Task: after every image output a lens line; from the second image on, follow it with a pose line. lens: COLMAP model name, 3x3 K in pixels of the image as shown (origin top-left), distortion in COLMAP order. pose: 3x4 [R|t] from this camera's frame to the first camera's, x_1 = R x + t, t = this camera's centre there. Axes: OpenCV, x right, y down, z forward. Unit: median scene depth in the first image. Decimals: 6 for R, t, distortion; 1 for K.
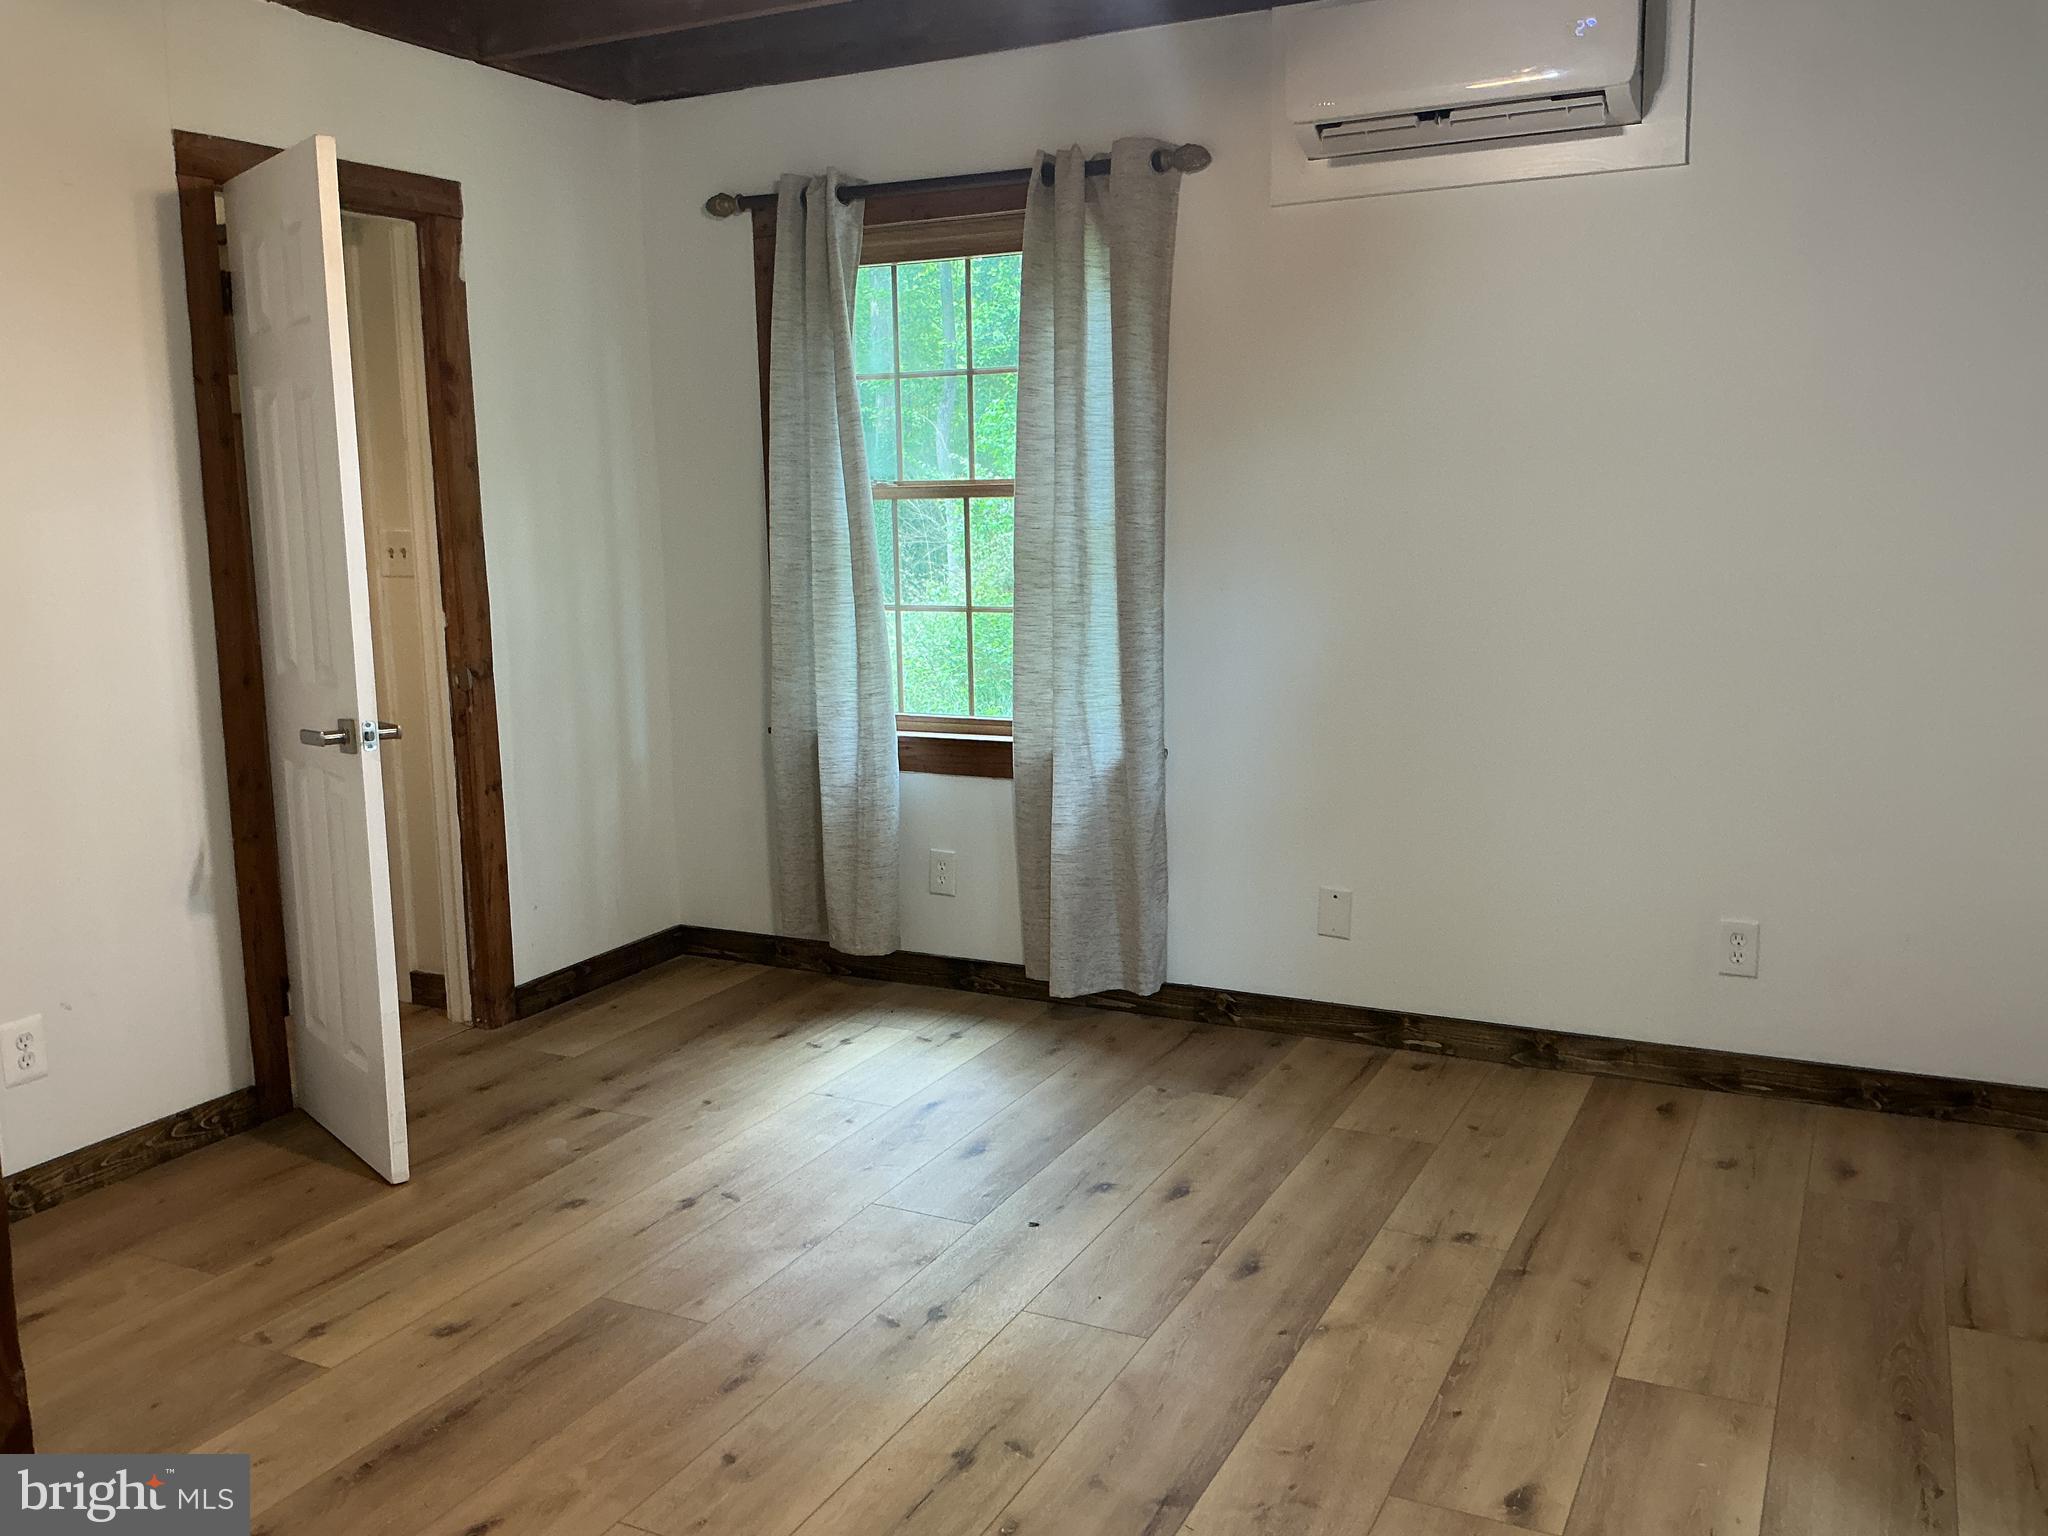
lens RADIAL K [[1672.0, 0, 1061.3], [0, 1672.0, 760.9], [0, 0, 1]] dist [0.003375, -0.041447]
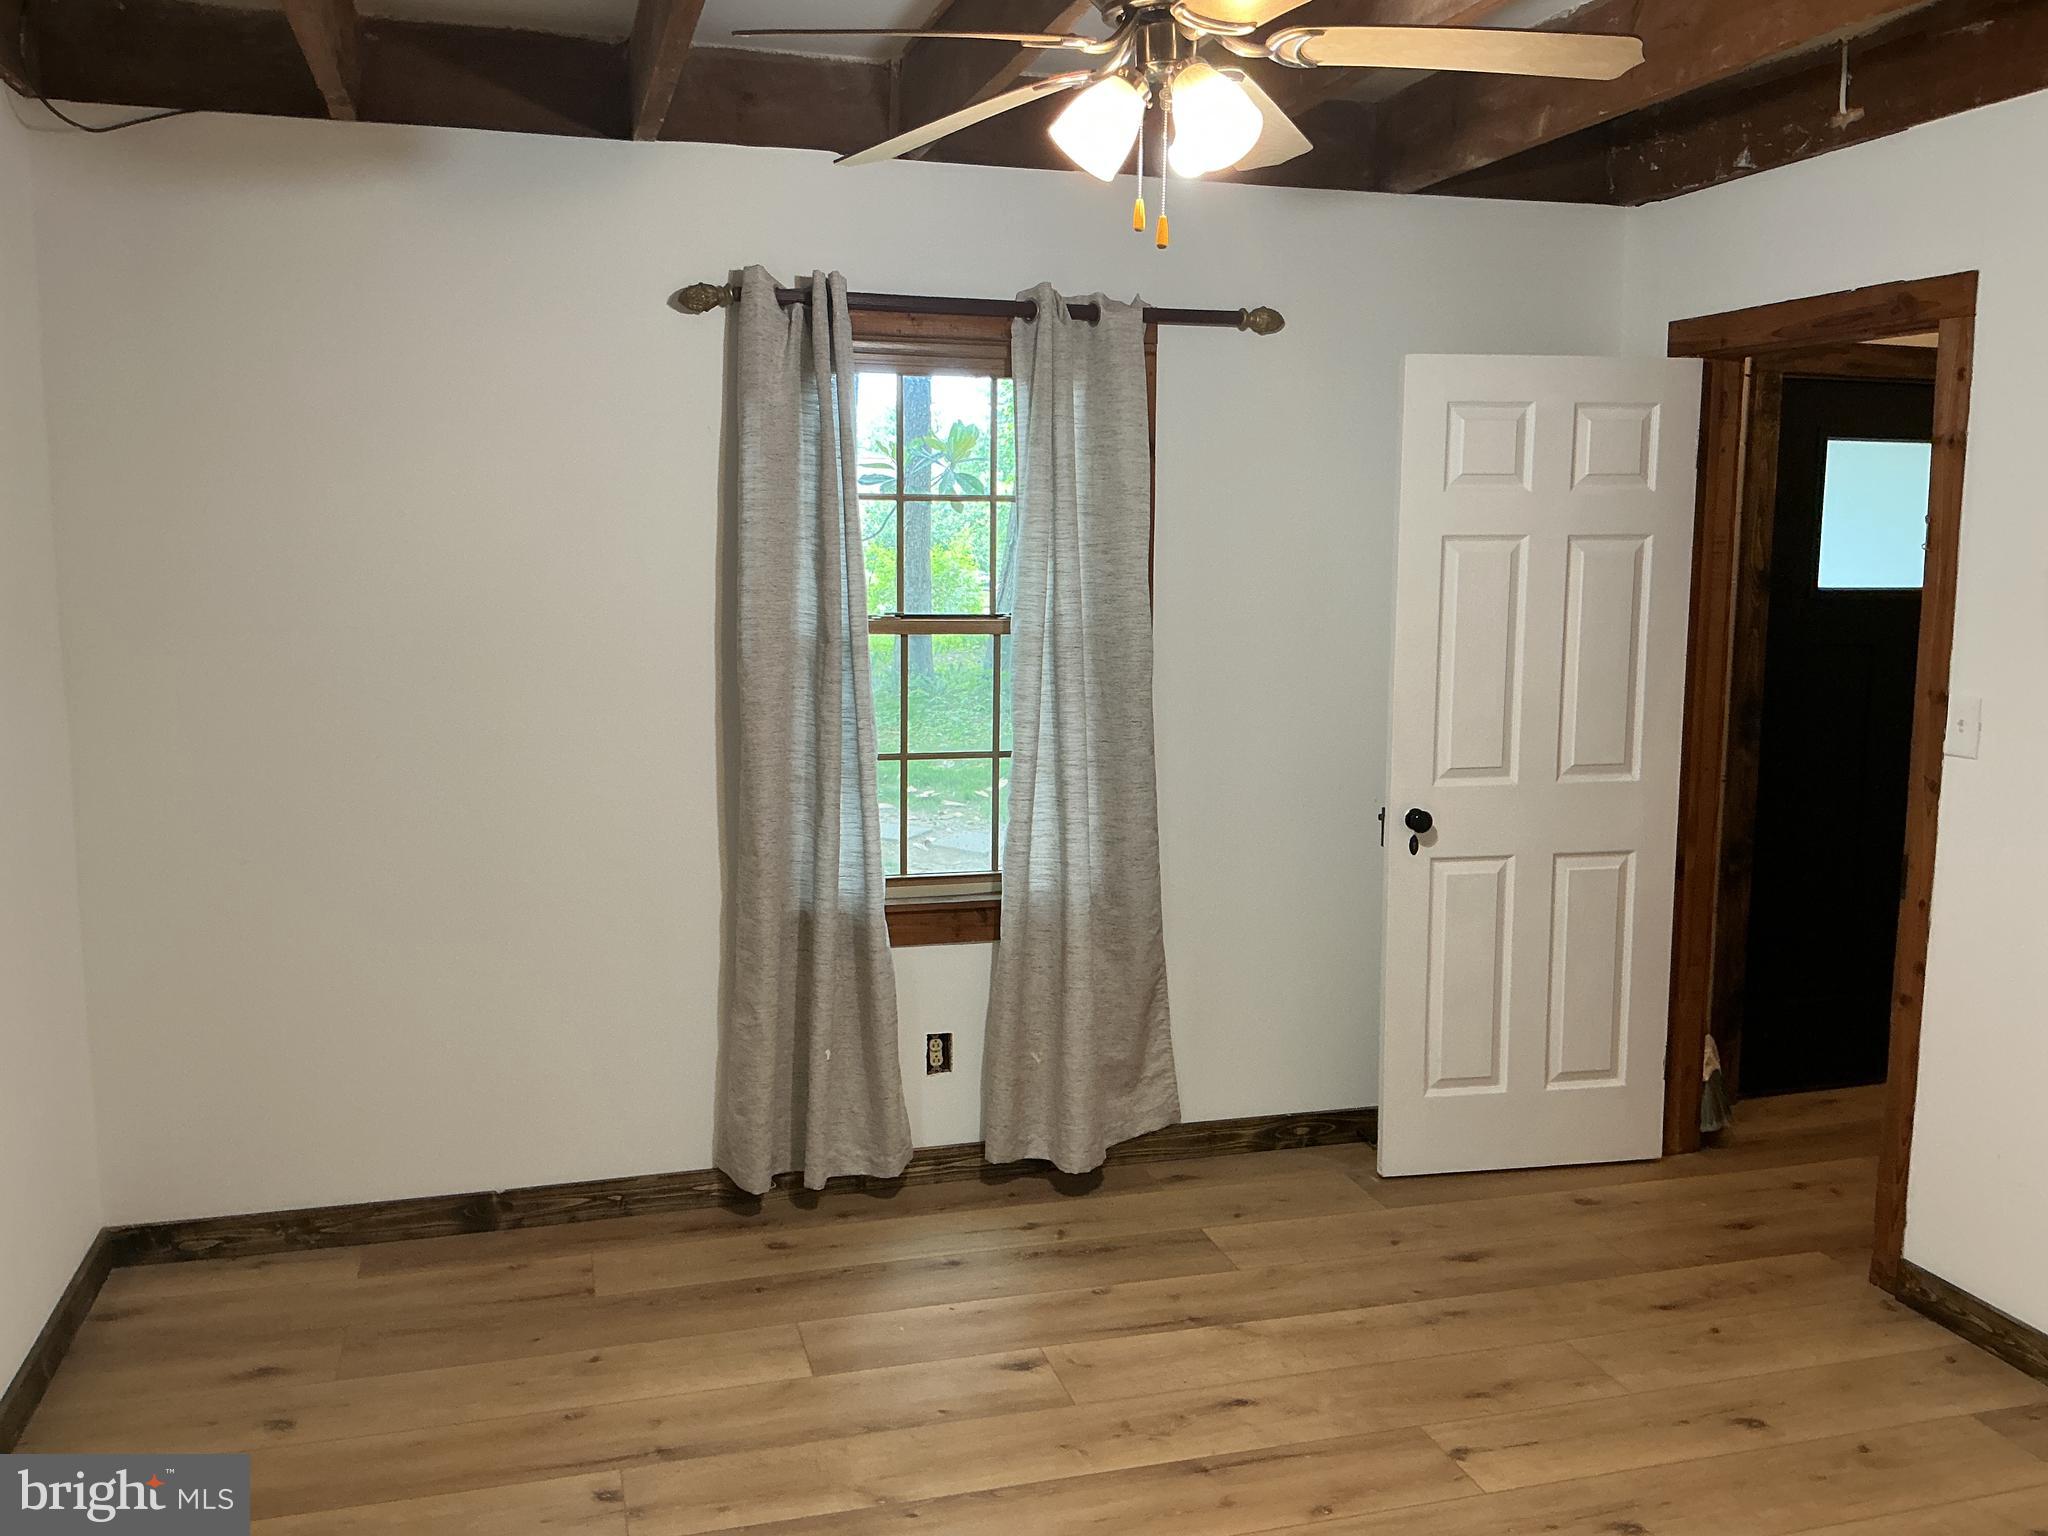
lens RADIAL K [[1672.0, 0, 1061.3], [0, 1672.0, 760.9], [0, 0, 1]] dist [0.003375, -0.041447]
pose [[-0.673724, -0.076582, 0.735004, -0.611152], [0.128482, 0.967329, 0.218558, -0.289768], [-0.727728, 0.241683, -0.641873, 1.447579]]
